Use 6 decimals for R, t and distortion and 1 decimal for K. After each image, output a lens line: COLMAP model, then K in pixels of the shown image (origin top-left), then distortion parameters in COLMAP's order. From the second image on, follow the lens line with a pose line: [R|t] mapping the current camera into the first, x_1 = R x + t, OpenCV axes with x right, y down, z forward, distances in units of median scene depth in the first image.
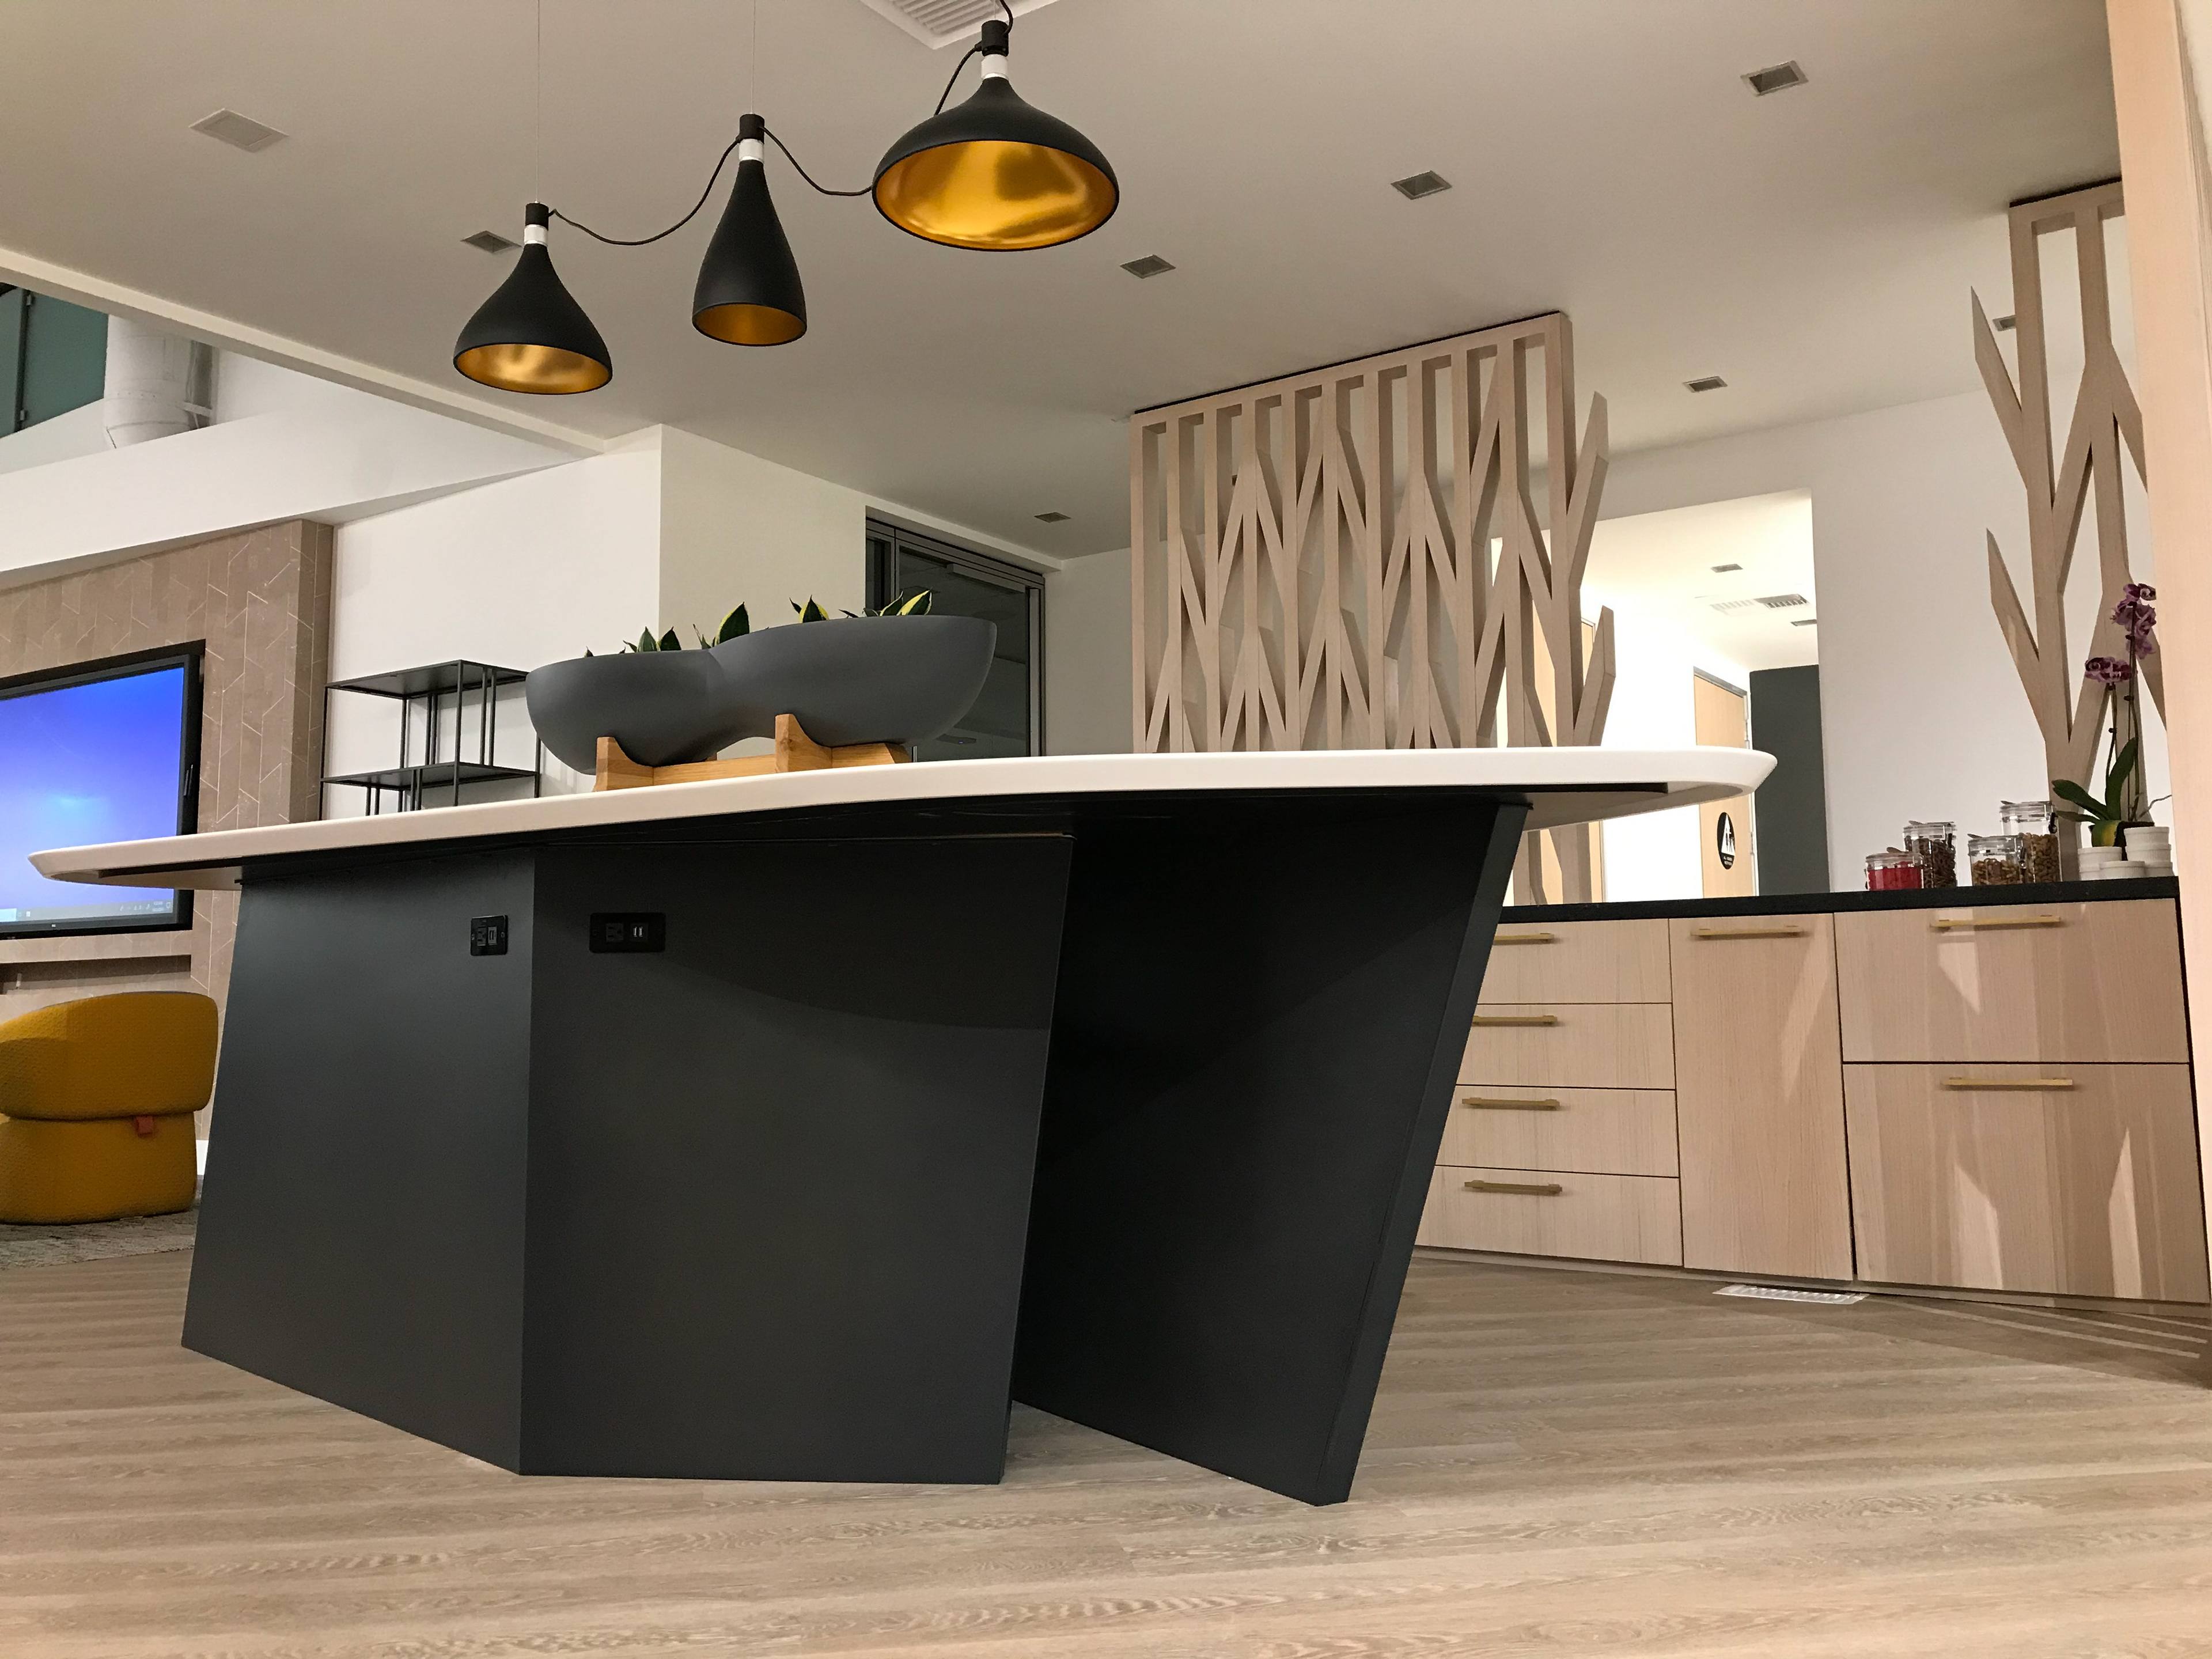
lens RADIAL K [[1827.8, 0, 1106.0], [0, 1827.8, 829.5], [0, 0, 1]] dist [-0.008751, -0.014366]
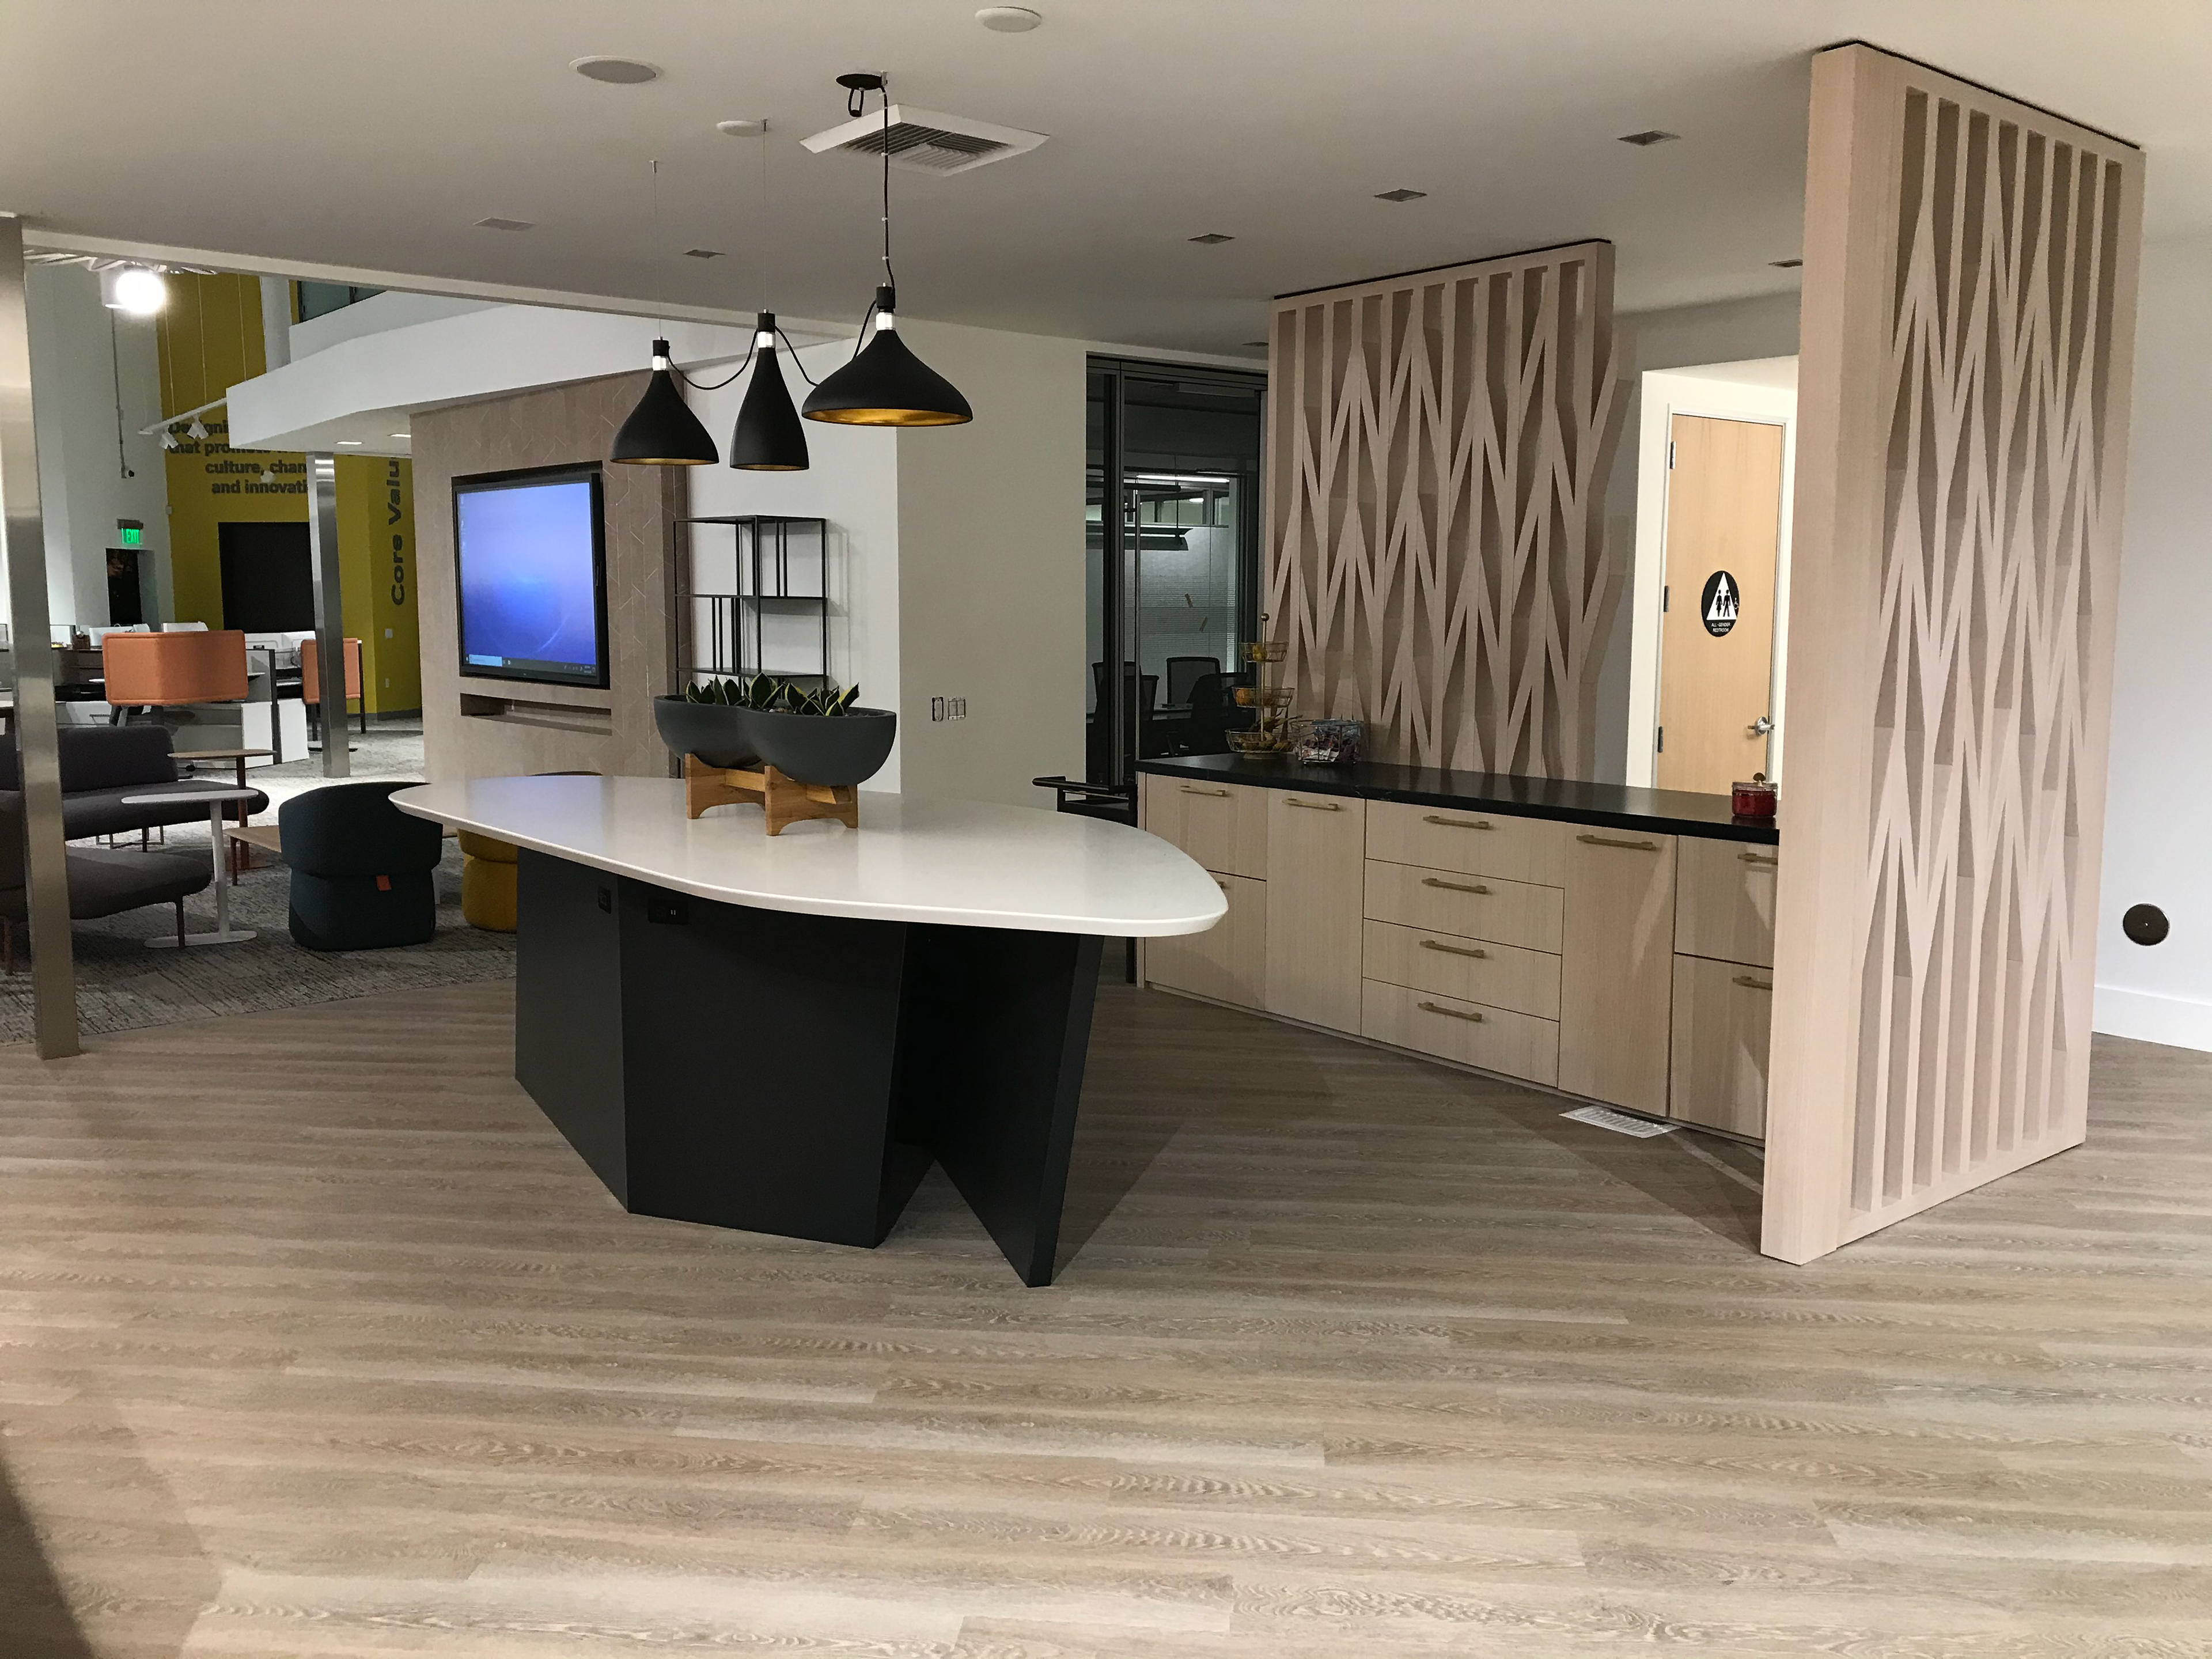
lens RADIAL K [[1827.8, 0, 1106.0], [0, 1827.8, 829.5], [0, 0, 1]] dist [-0.008751, -0.014366]
pose [[0.961184, 0.047017, -0.271874, 0.361754], [0.016324, 0.973957, 0.226145, -0.245458], [0.275426, -0.221805, 0.935384, -0.269983]]
